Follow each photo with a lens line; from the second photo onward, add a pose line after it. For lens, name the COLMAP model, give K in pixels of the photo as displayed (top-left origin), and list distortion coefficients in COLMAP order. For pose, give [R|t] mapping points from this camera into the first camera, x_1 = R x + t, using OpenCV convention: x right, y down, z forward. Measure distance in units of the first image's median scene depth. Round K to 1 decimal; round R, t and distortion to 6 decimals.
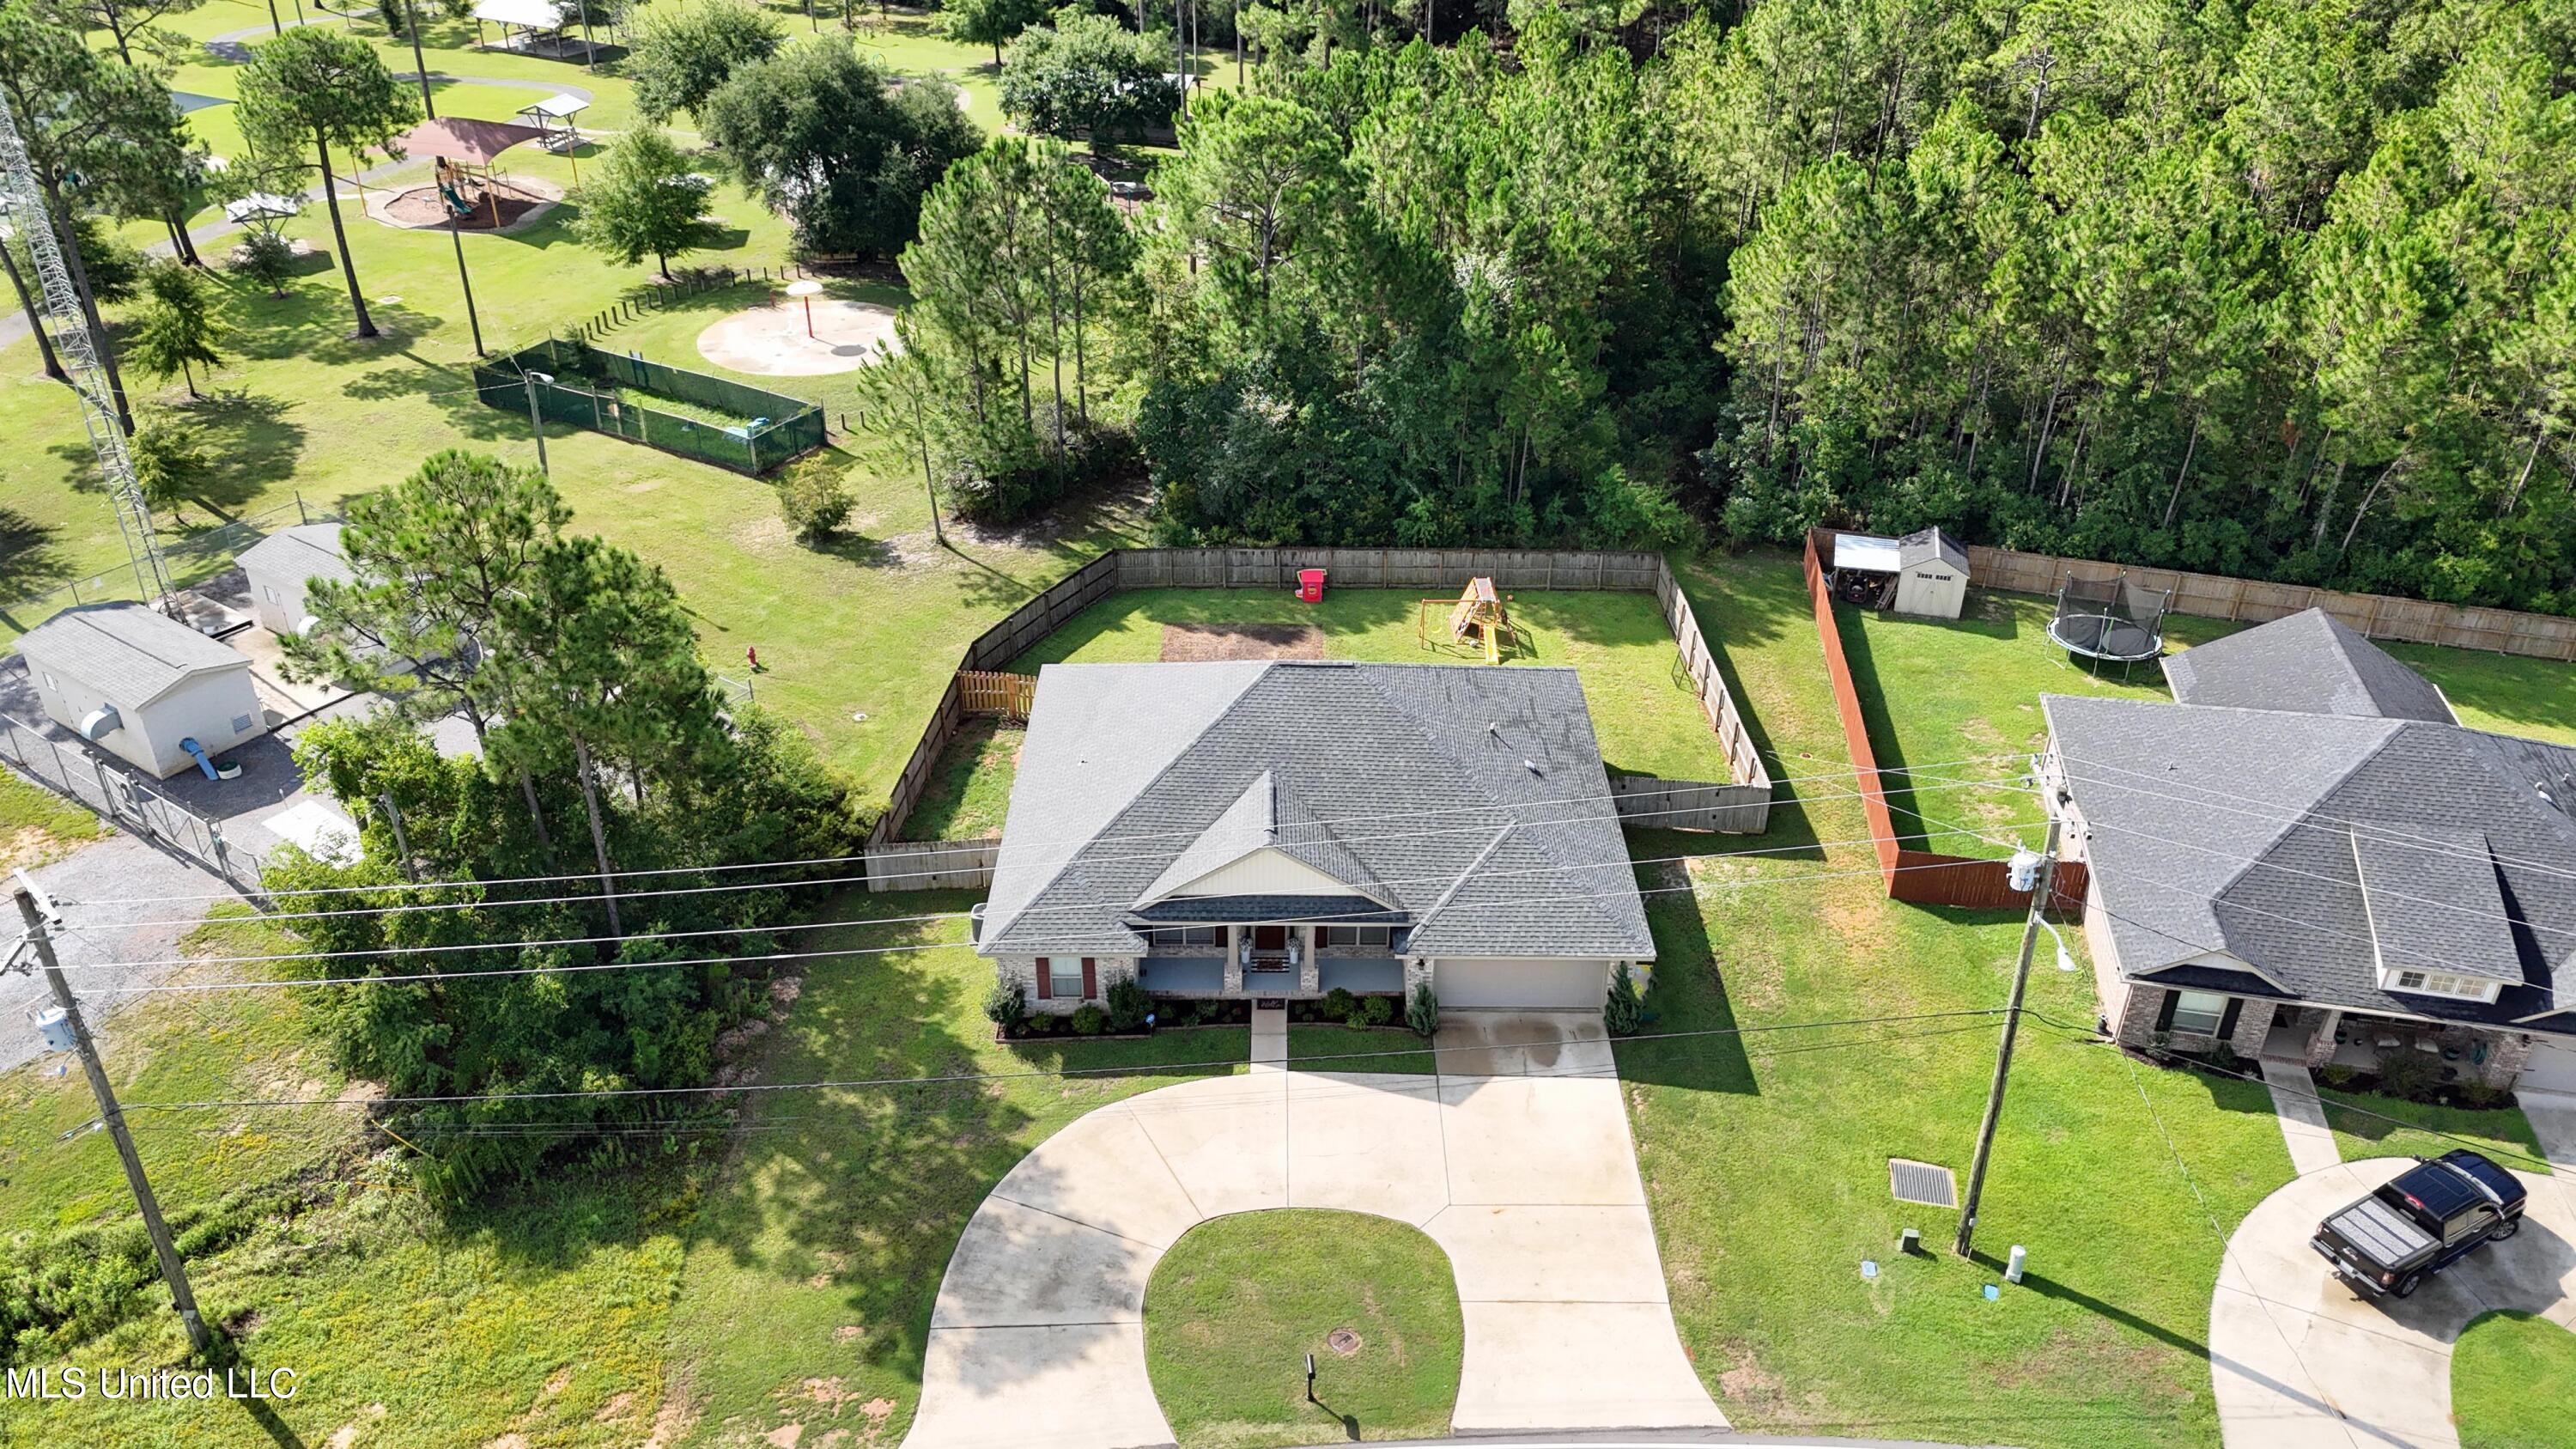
lens RADIAL K [[1891.9, 0, 1288.0], [0, 1891.9, 724.5], [0, 0, 1]] dist [0.061814, -0.055702]
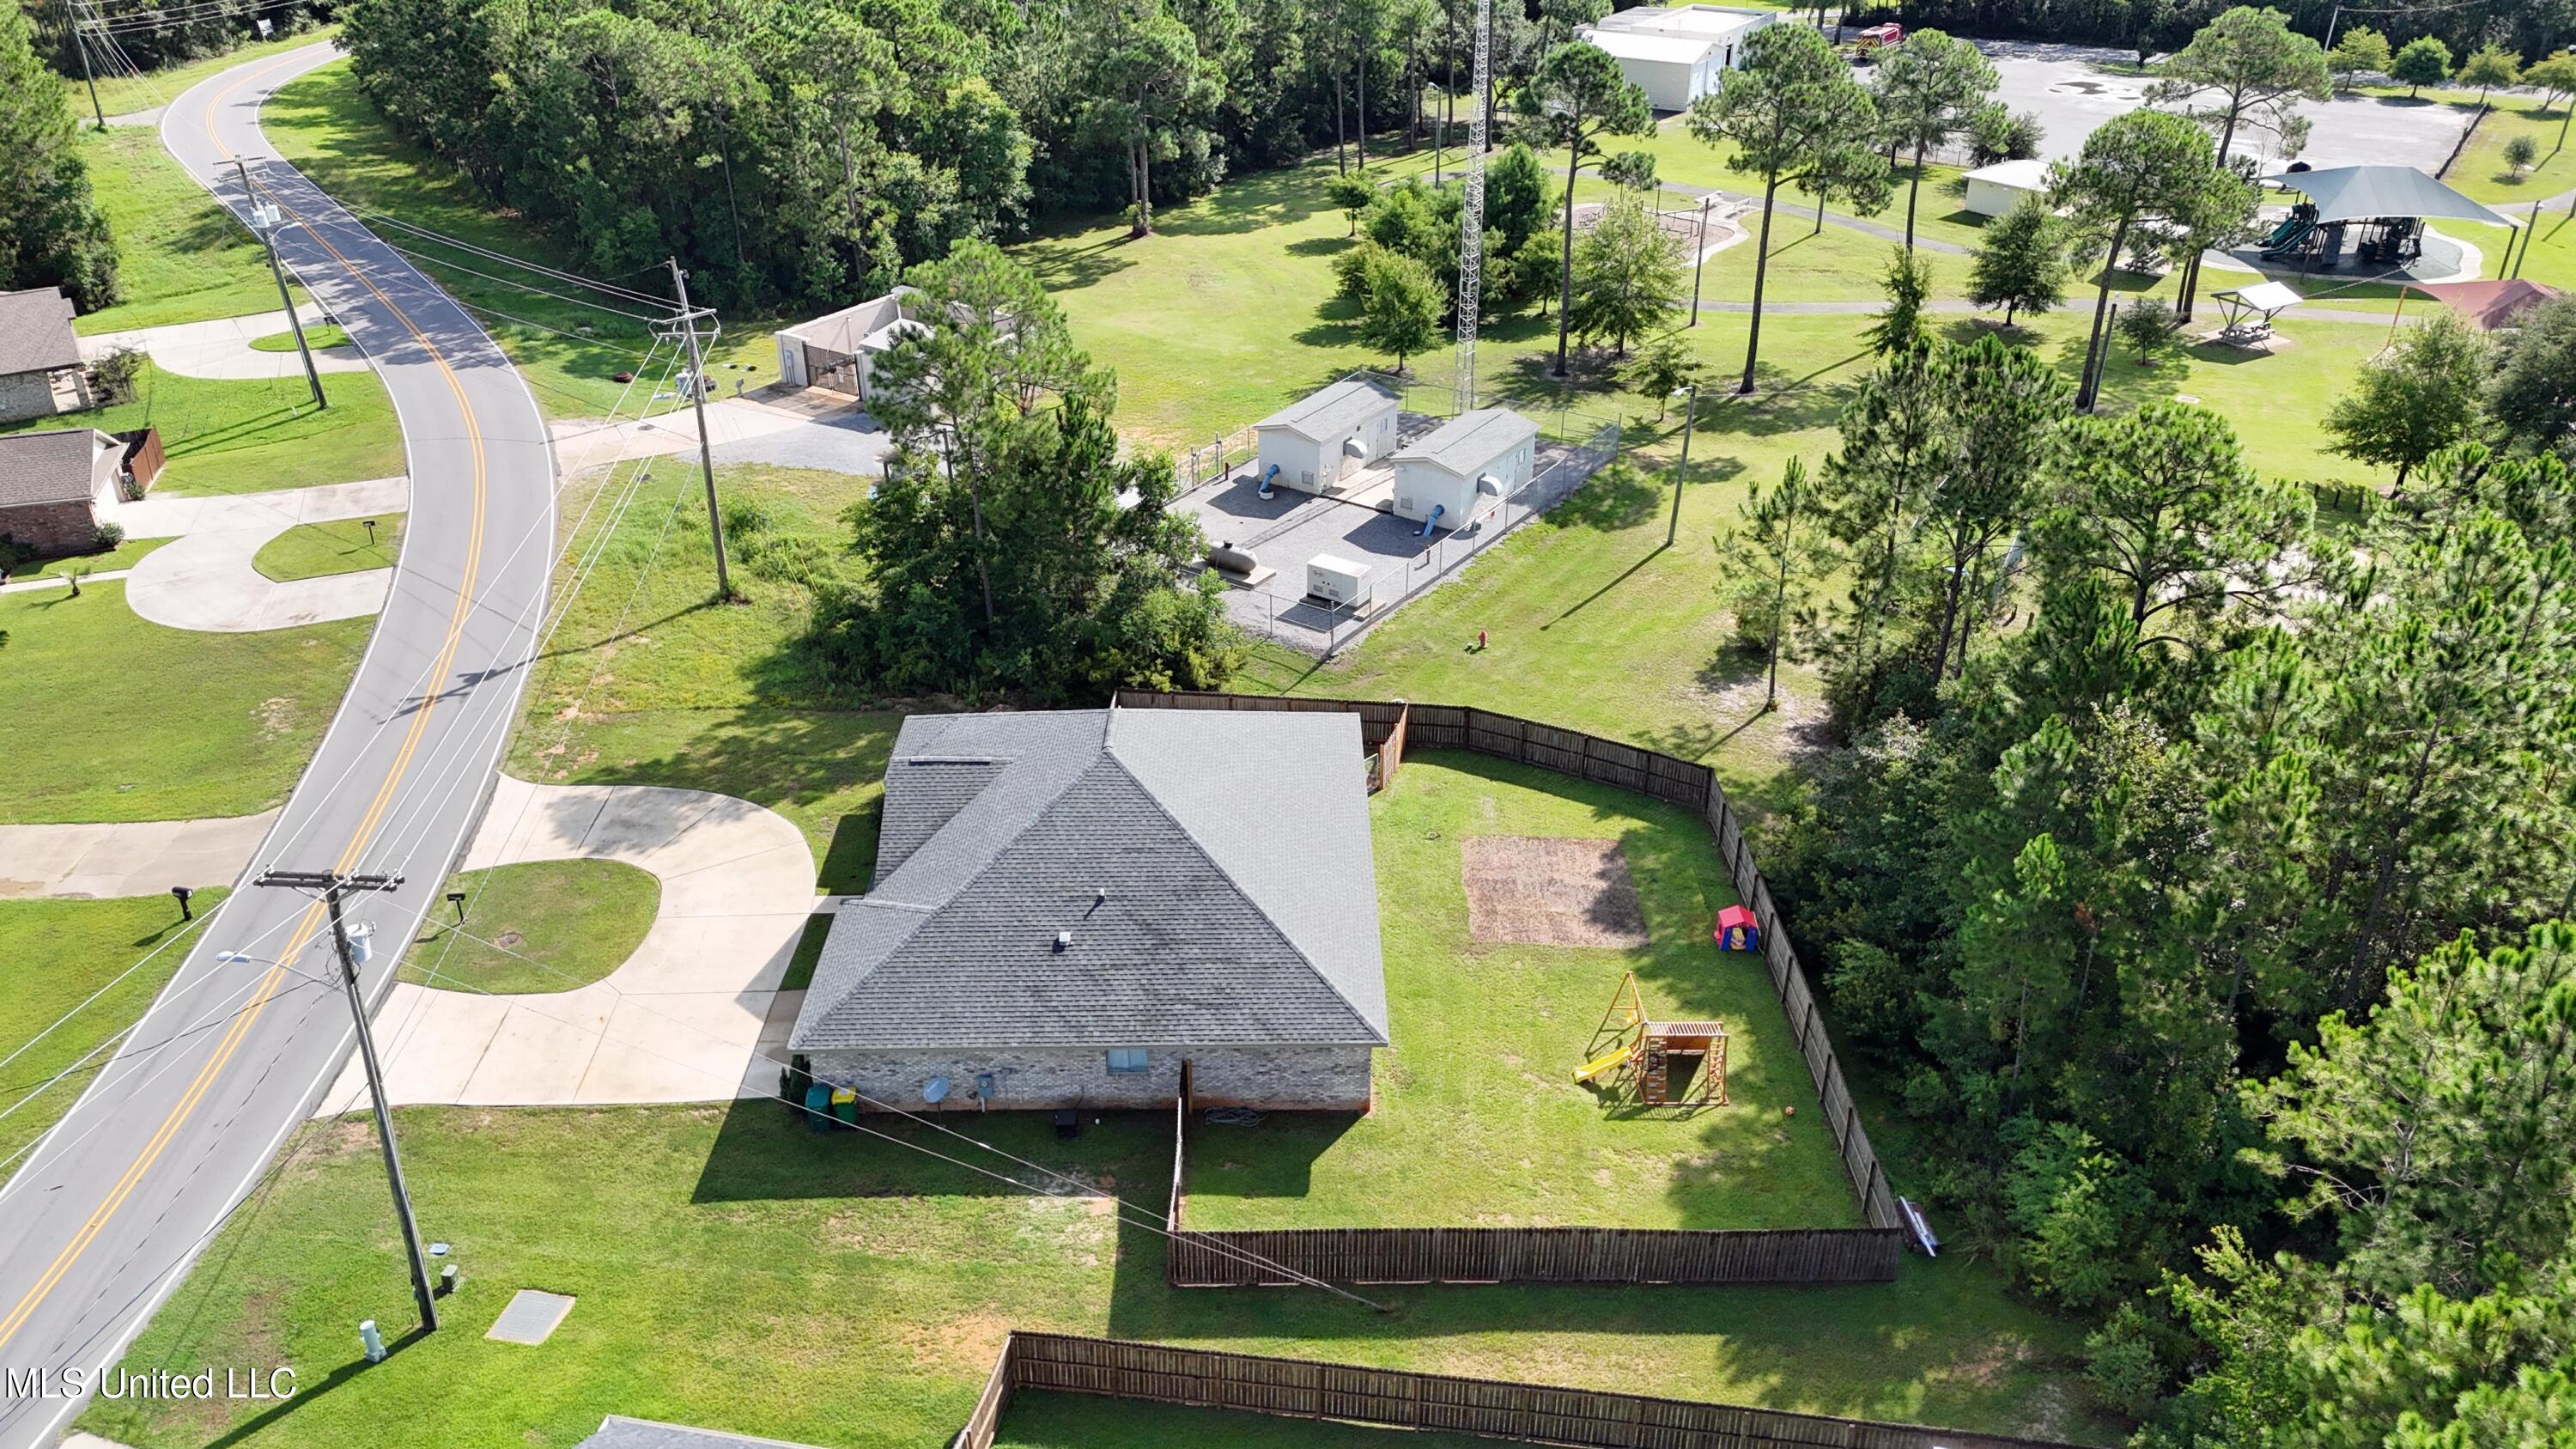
lens RADIAL K [[1897.4, 0, 1299.6], [0, 1897.4, 719.5], [0, 0, 1]] dist [0.059047, -0.039985]
pose [[0.007351, 0.475159, -0.879869, 0.985235], [-0.516151, 0.755422, 0.403641, -0.541943], [0.856466, 0.451178, 0.250807, 0.904792]]
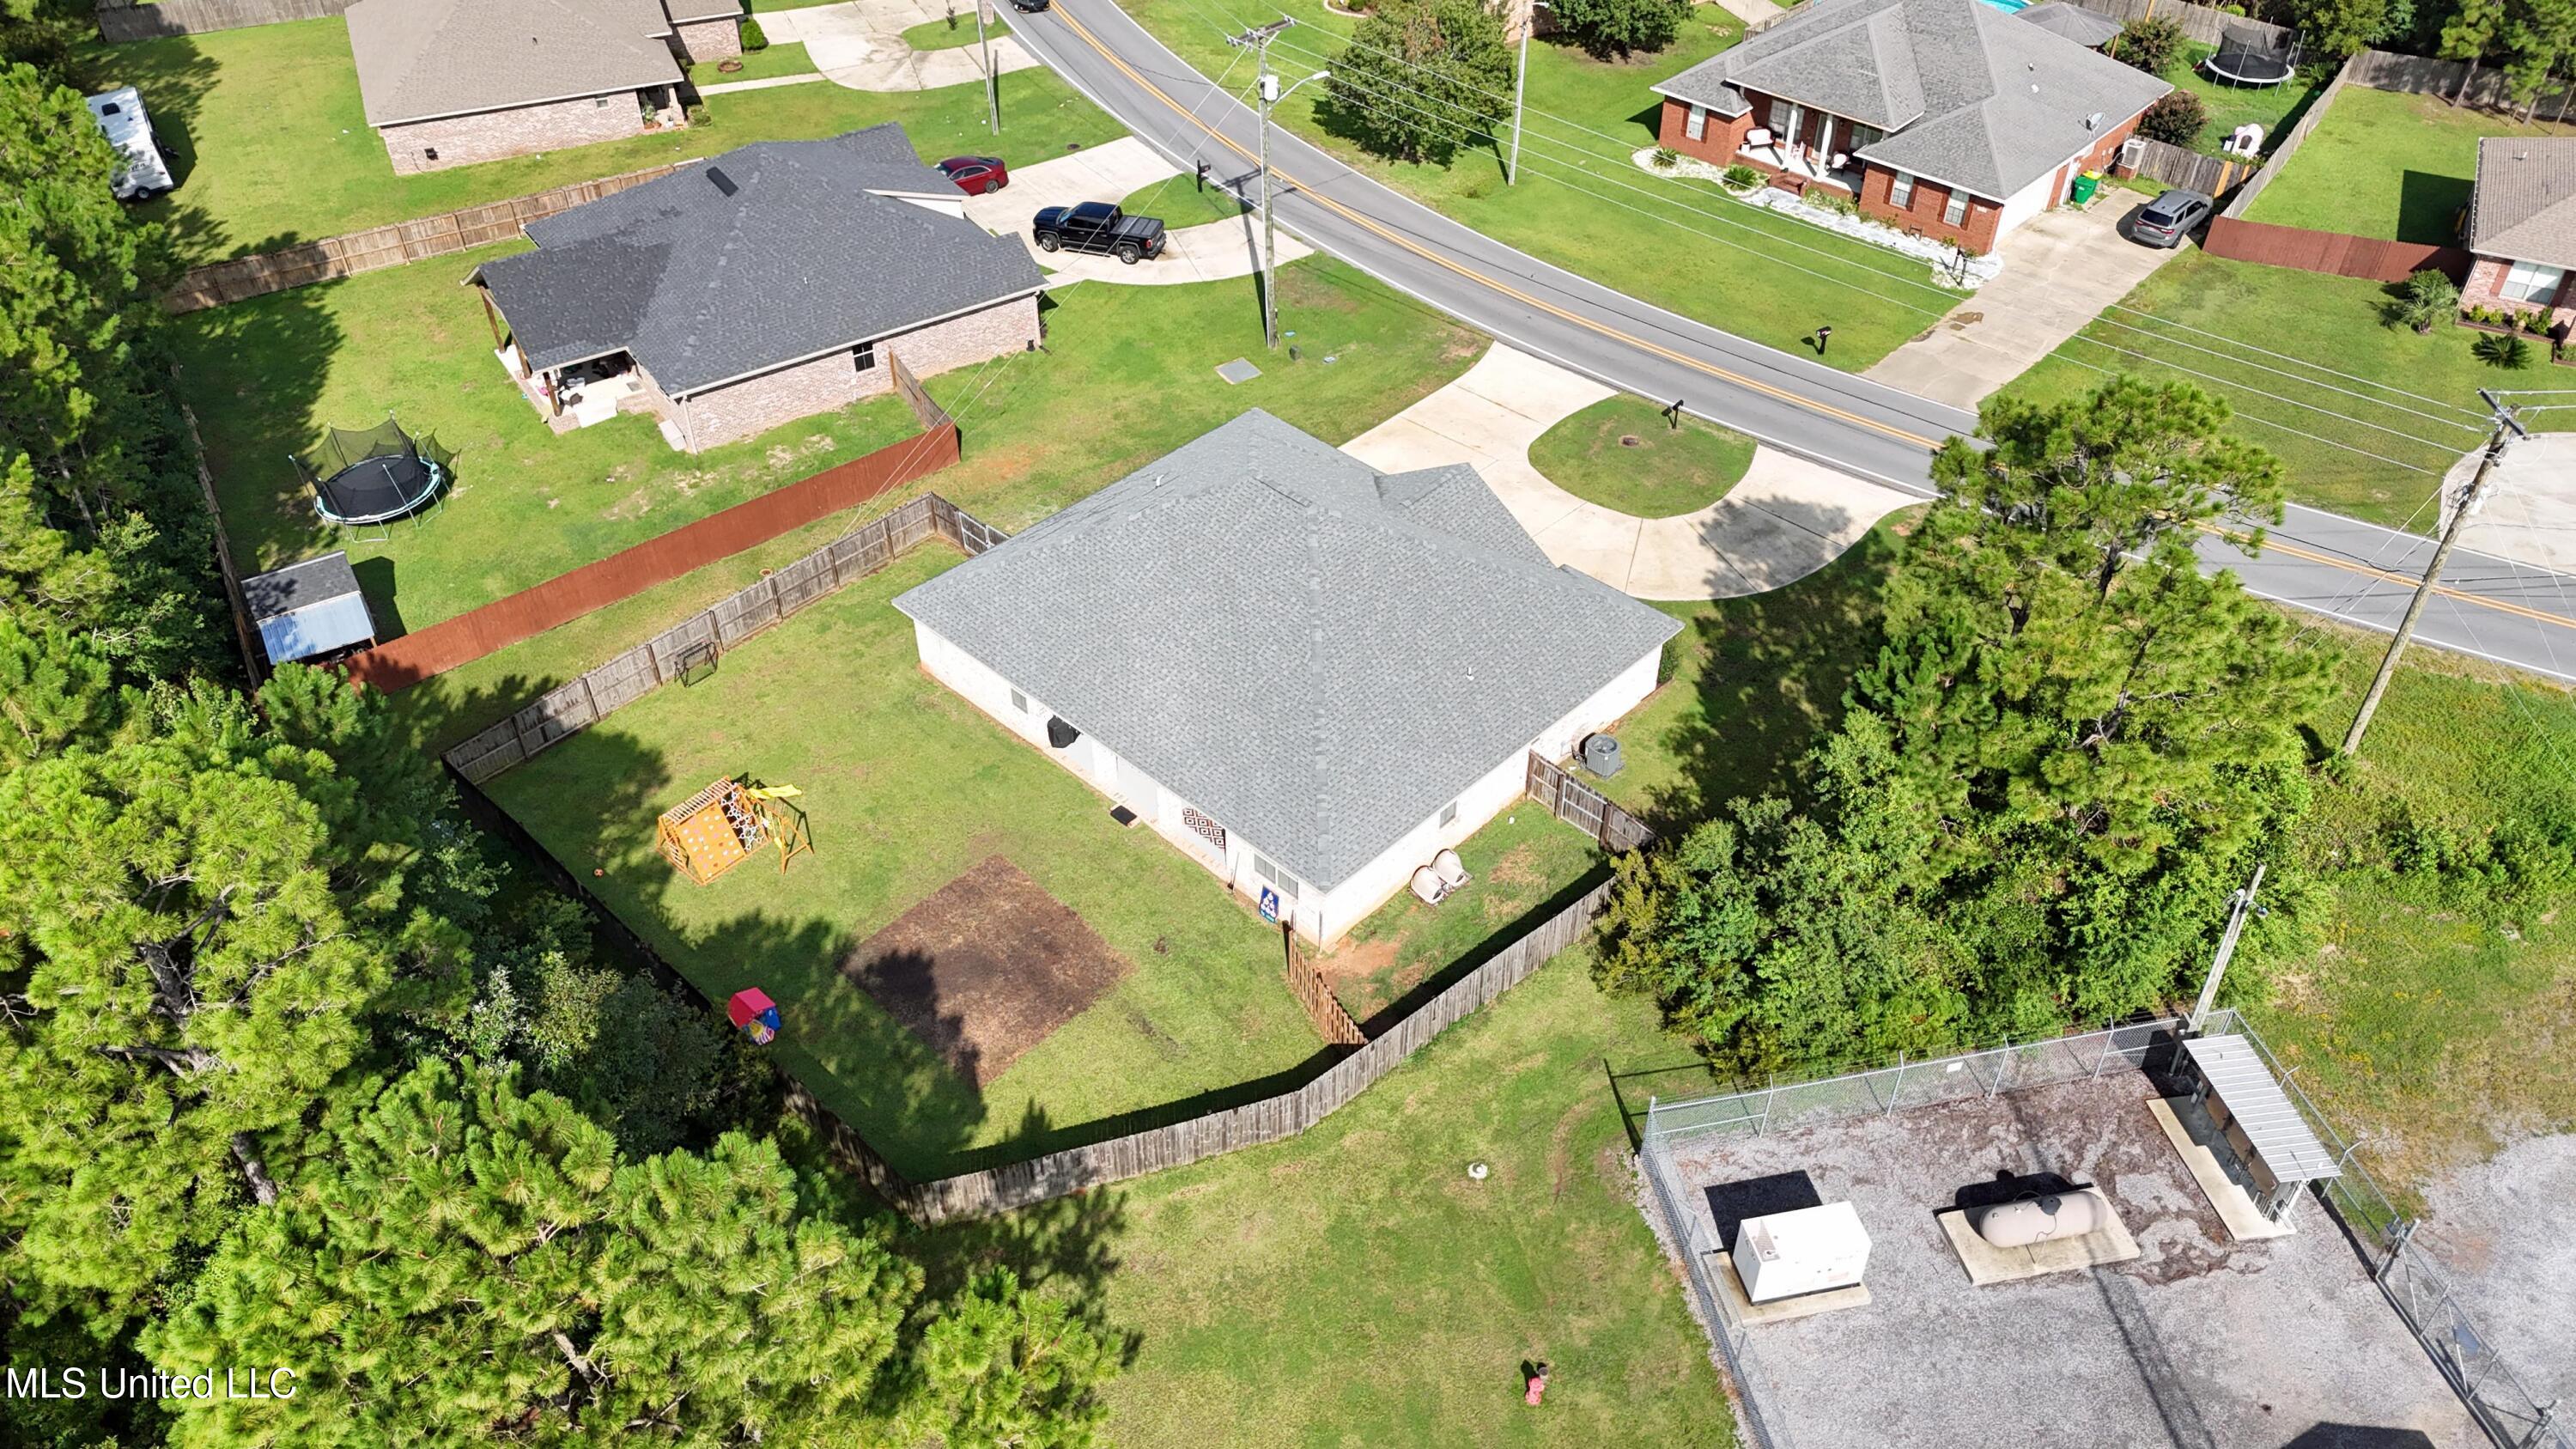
lens RADIAL K [[1891.9, 0, 1288.0], [0, 1891.9, 724.5], [0, 0, 1]] dist [0.061814, -0.055702]
pose [[-0.716644, -0.456712, 0.527101, -0.613111], [0.356582, 0.409585, 0.839696, -0.880376], [-0.599392, 0.789718, -0.130671, 1.334139]]
